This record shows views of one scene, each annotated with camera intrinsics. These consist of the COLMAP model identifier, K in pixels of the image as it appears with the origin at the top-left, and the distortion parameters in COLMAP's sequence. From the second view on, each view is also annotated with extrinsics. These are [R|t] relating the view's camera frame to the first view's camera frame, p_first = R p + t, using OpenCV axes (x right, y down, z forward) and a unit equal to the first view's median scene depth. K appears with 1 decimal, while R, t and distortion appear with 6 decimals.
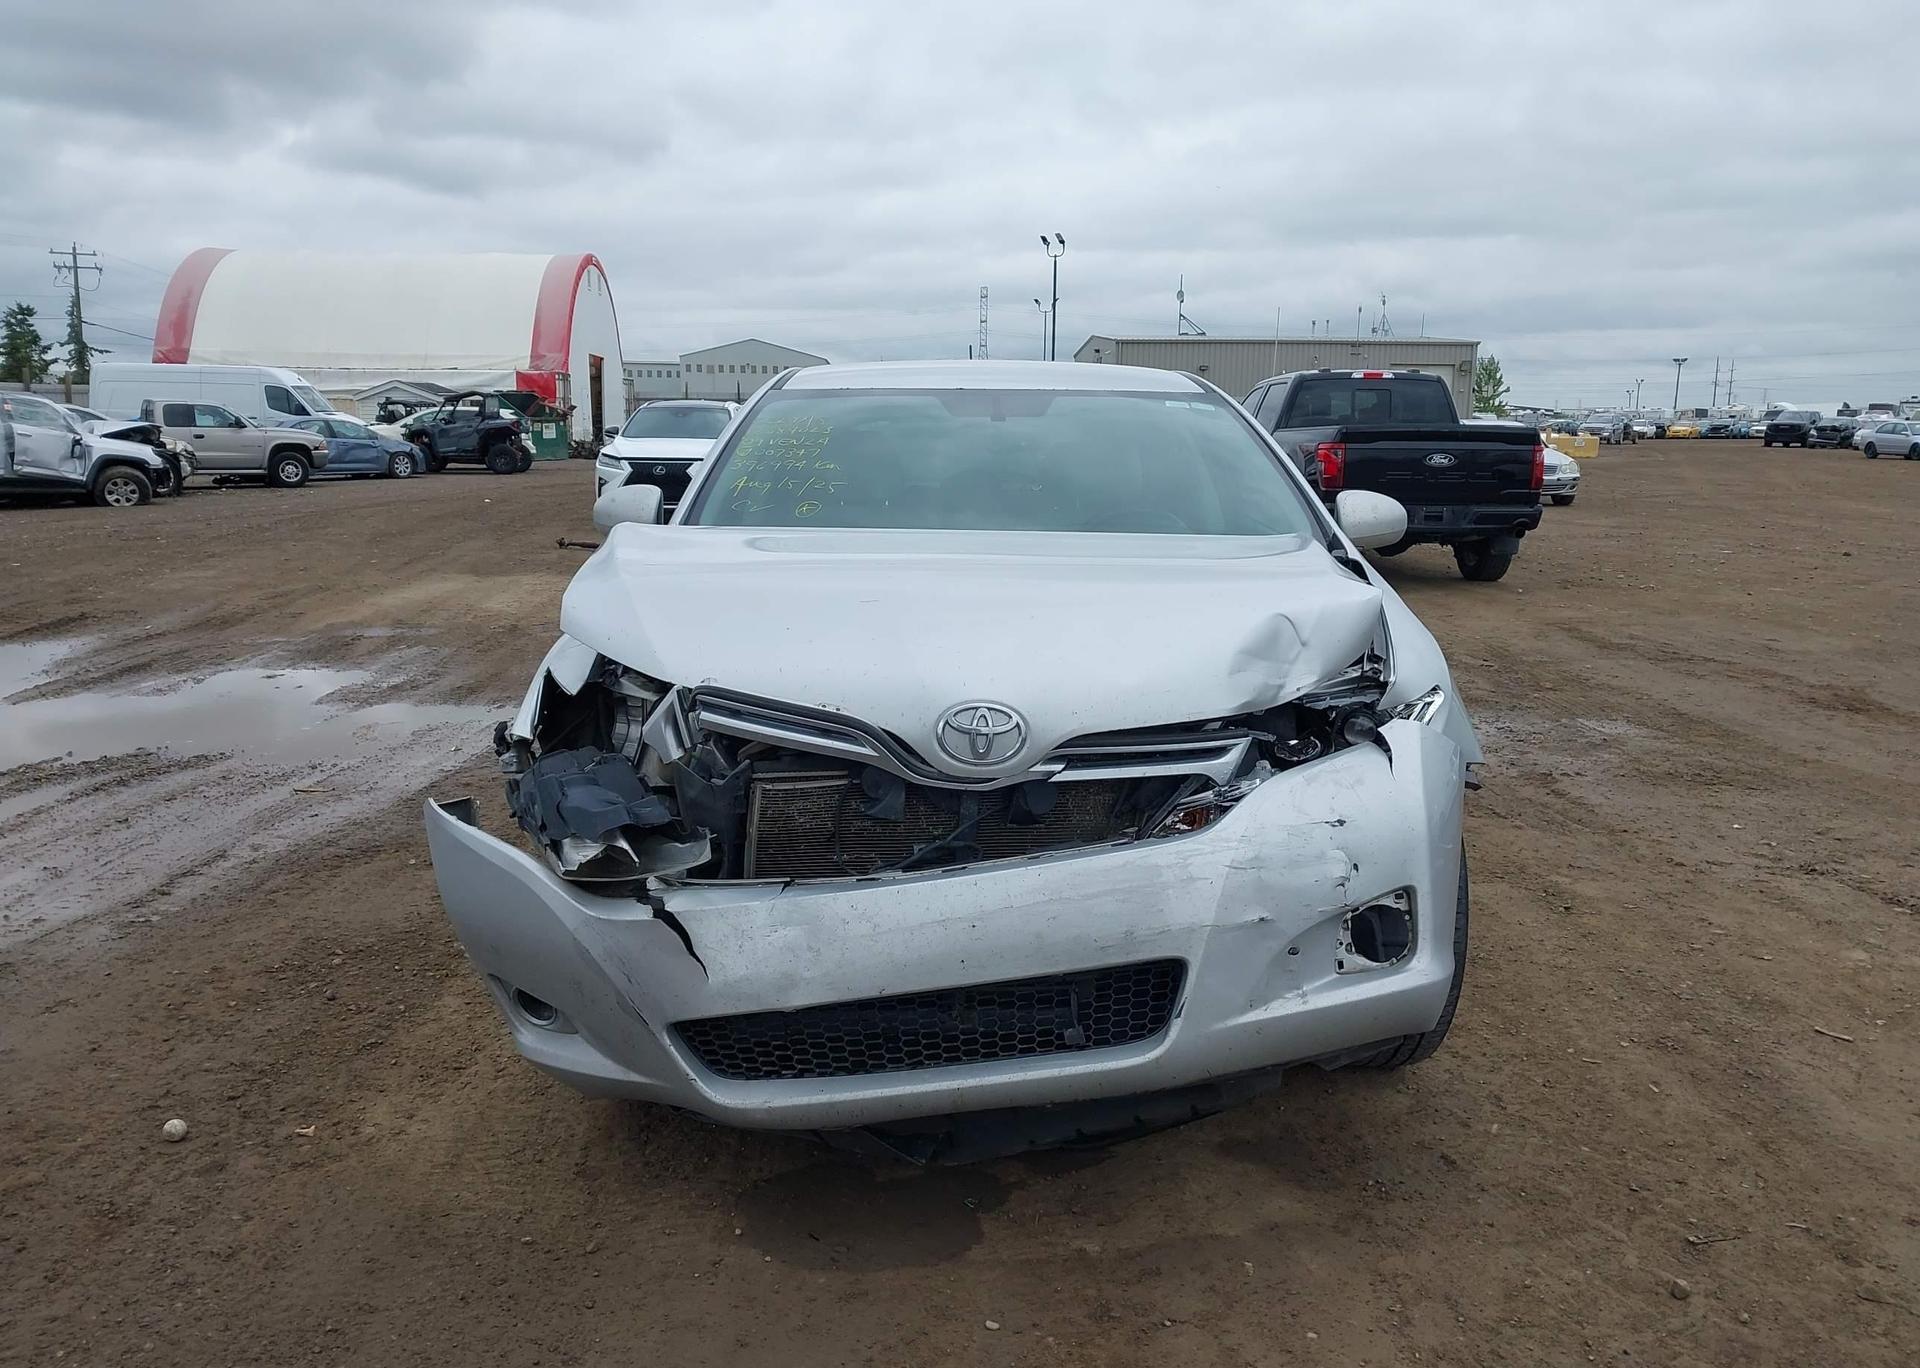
lens RADIAL K [[1504.2, 0, 954.4], [0, 1504.2, 738.8], [0, 0, 1]] dist [0.042029, -0.061942]
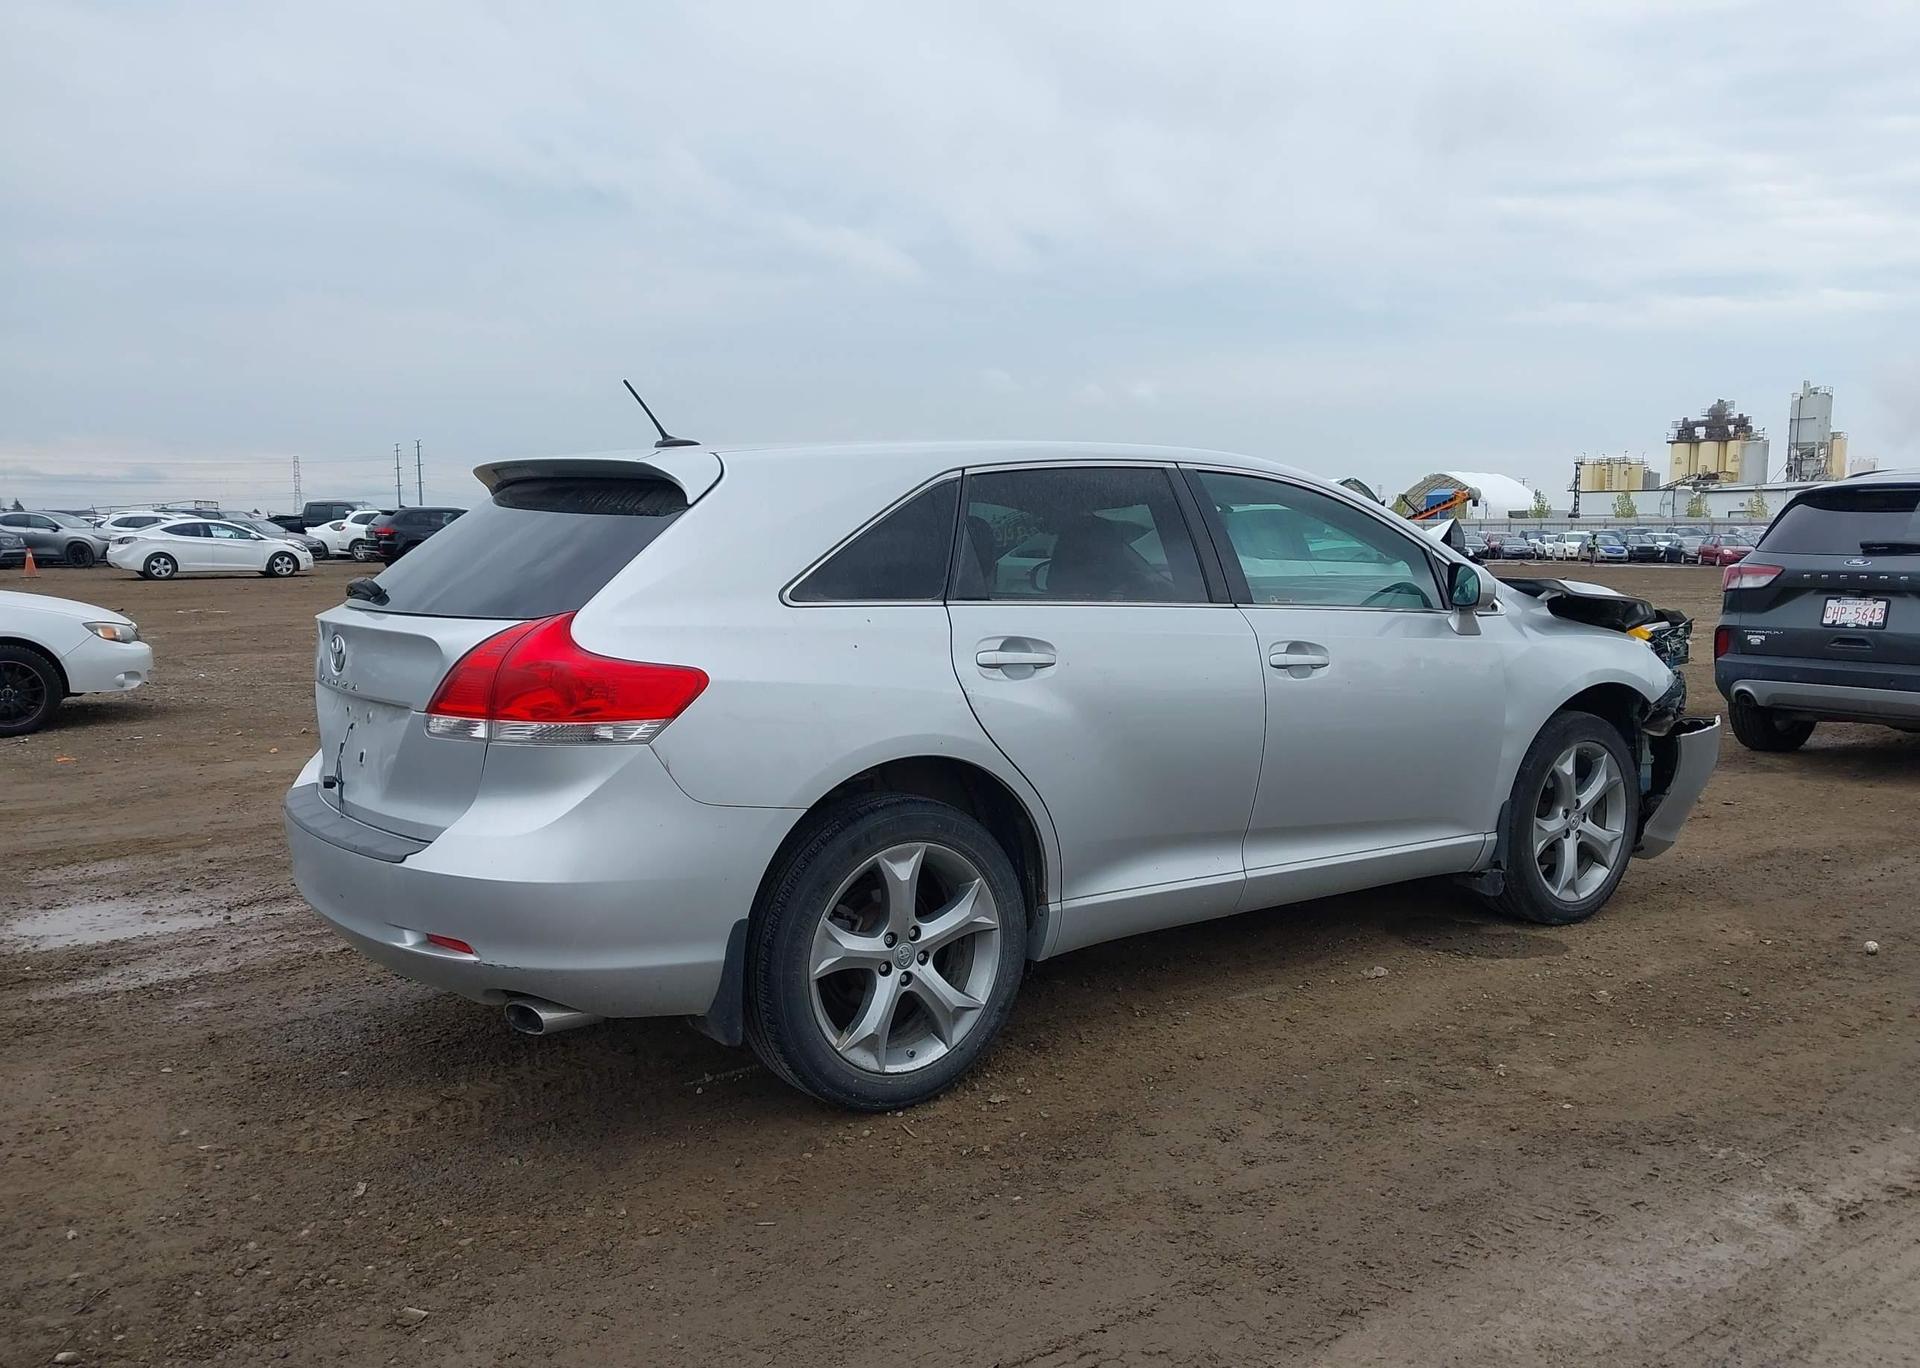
lens RADIAL K [[1504.2, 0, 967.8], [0, 1504.2, 702.5], [0, 0, 1]] dist [0.042029, -0.061942]
pose [[-0.571815, -0.097131, 0.814612, -0.255815], [0.162348, 0.959932, 0.228418, -0.105511], [-0.804158, 0.262863, -0.533135, 0.524847]]
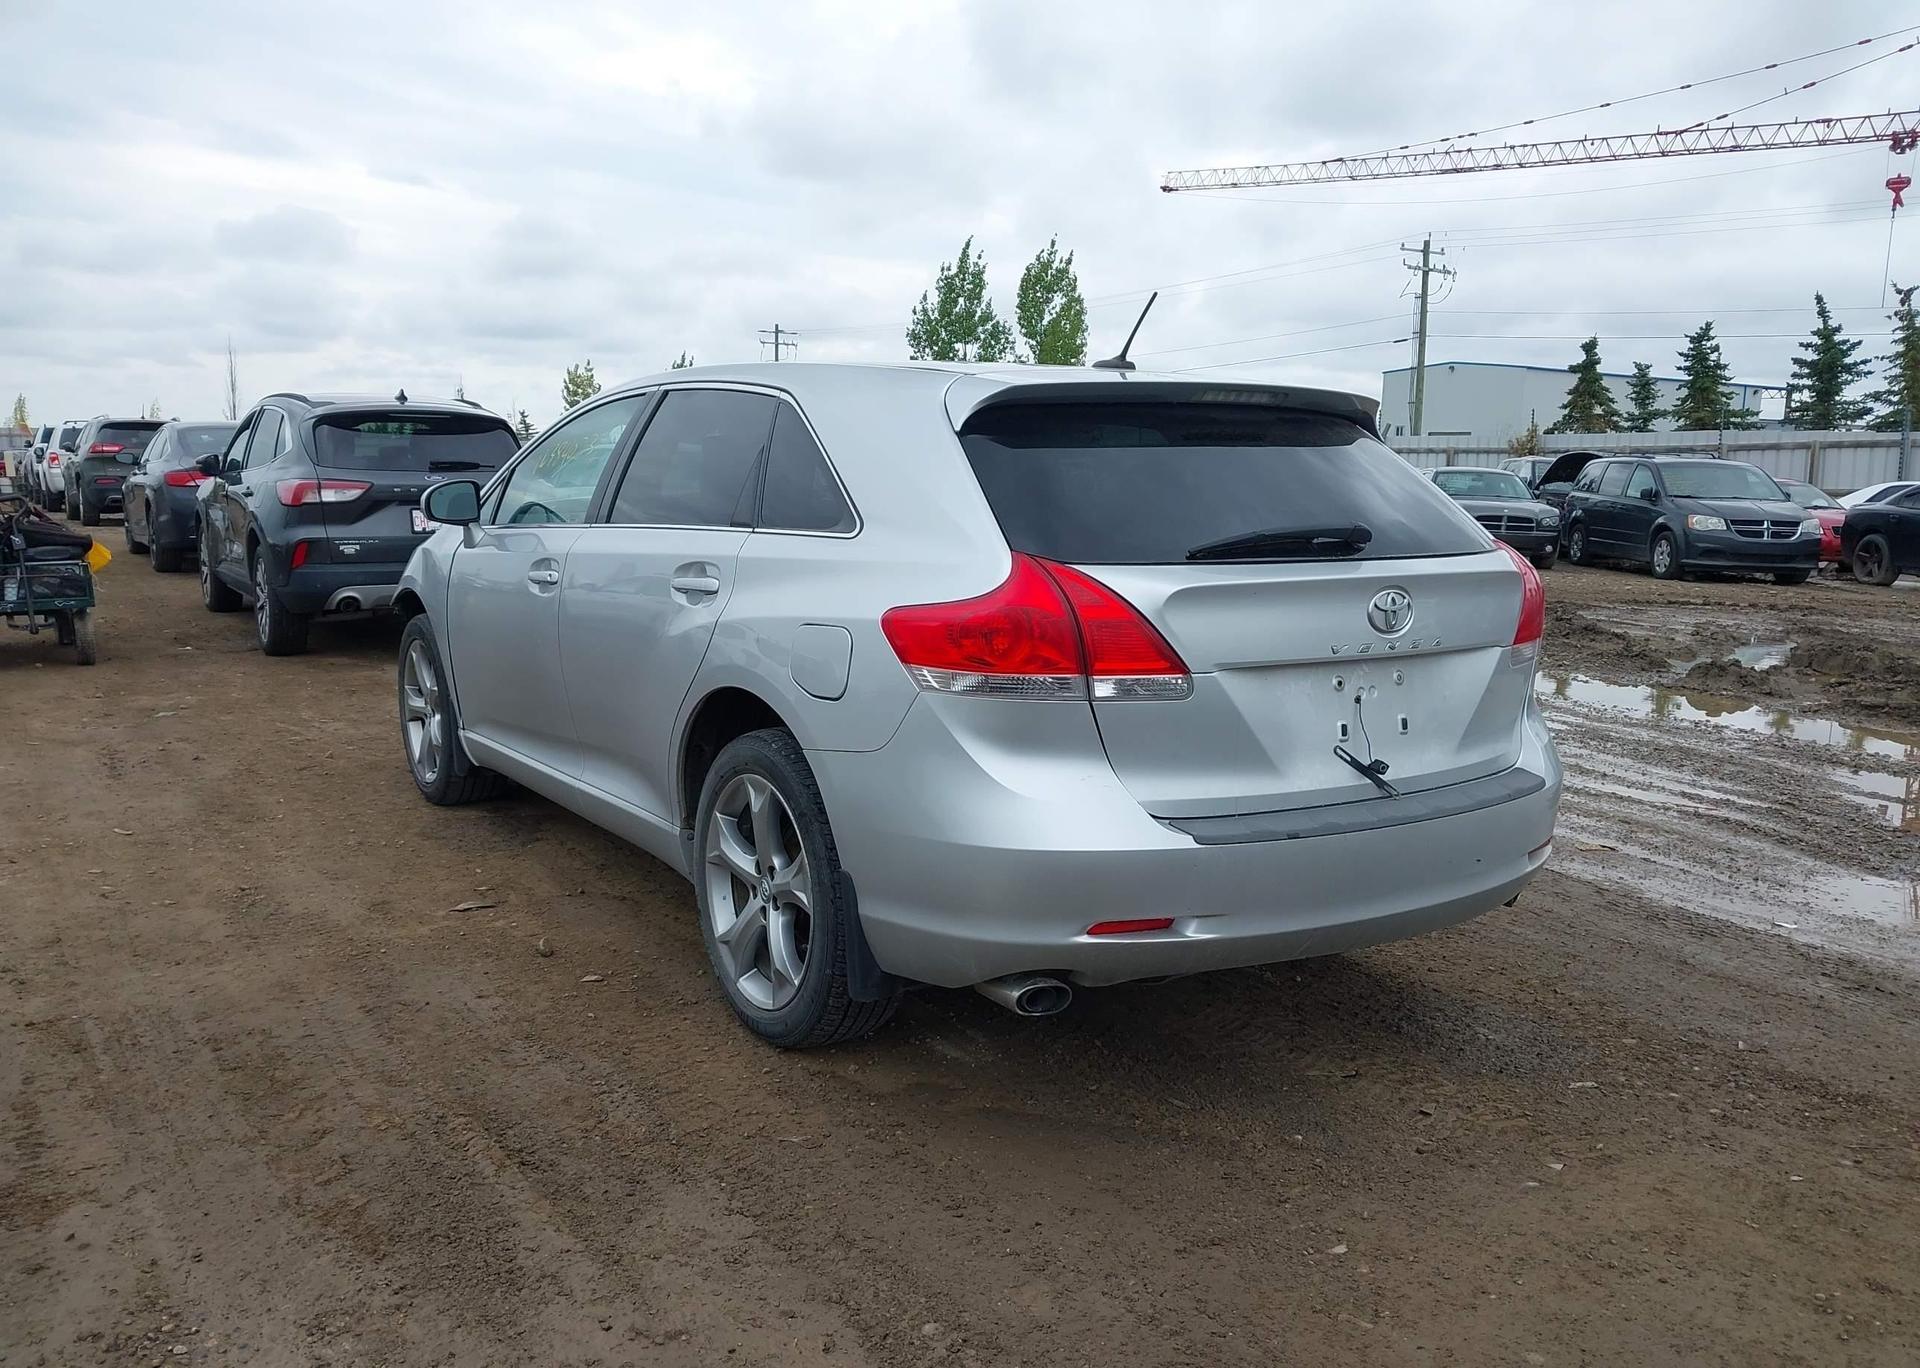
lens RADIAL K [[1504.2, 0, 936.7], [0, 1504.2, 707.4], [0, 0, 1]] dist [0.042029, -0.061942]
pose [[-0.841893, 0.060439, -0.536249, 0.167073], [-0.135294, 0.938333, 0.318163, -0.118830], [0.522409, 0.340410, -0.781799, 0.607916]]
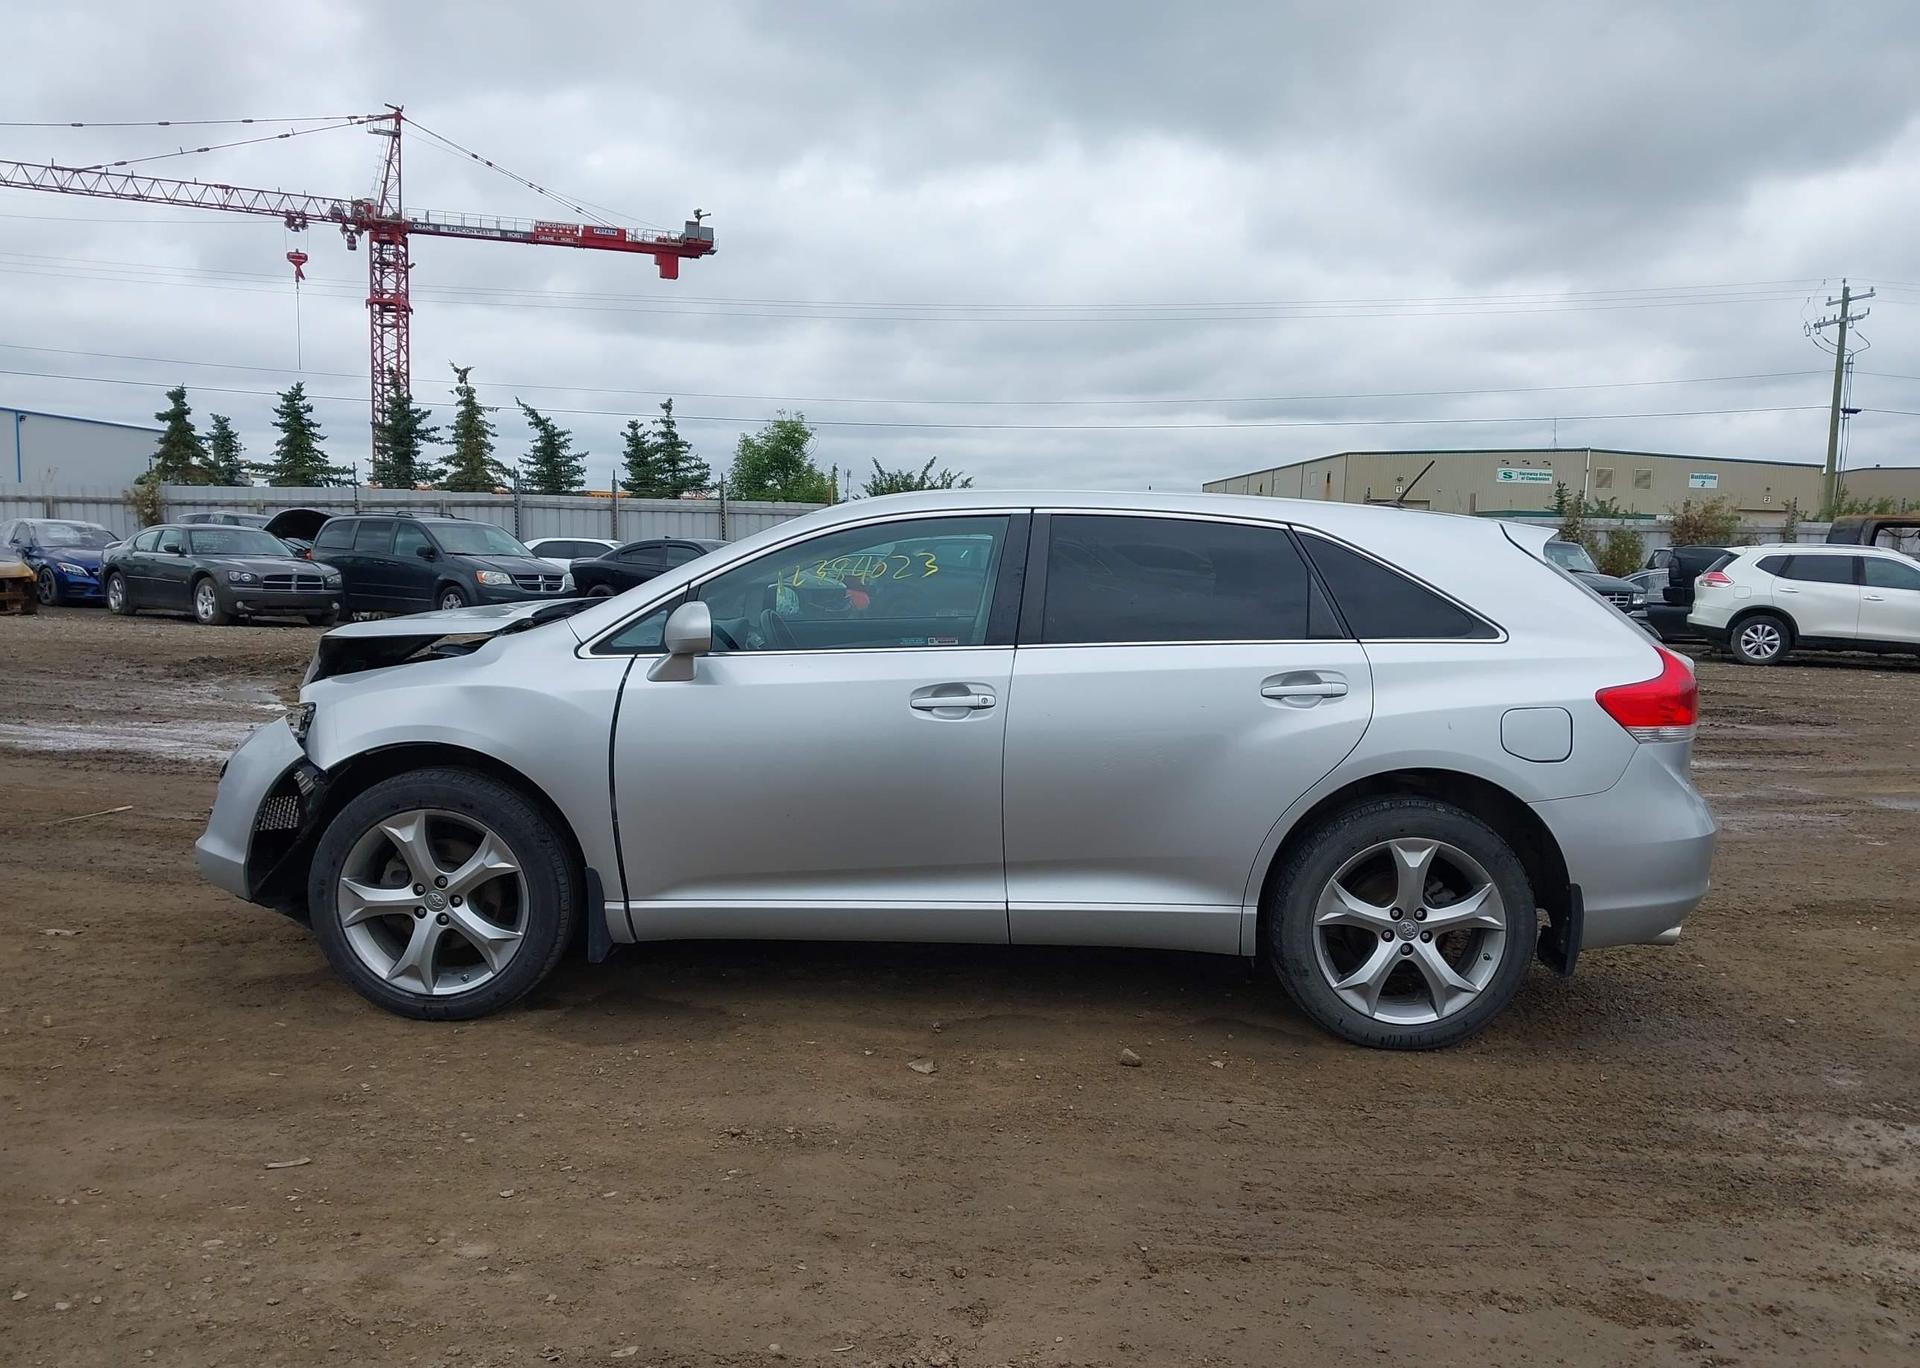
lens RADIAL K [[1504.2, 0, 939.3], [0, 1504.2, 730.1], [0, 0, 1]] dist [0.042029, -0.061942]
pose [[-0.031418, 0.112095, -0.993201, 0.354270], [-0.225937, 0.967174, 0.116304, -0.064038], [0.973635, 0.228054, -0.005060, 0.322790]]
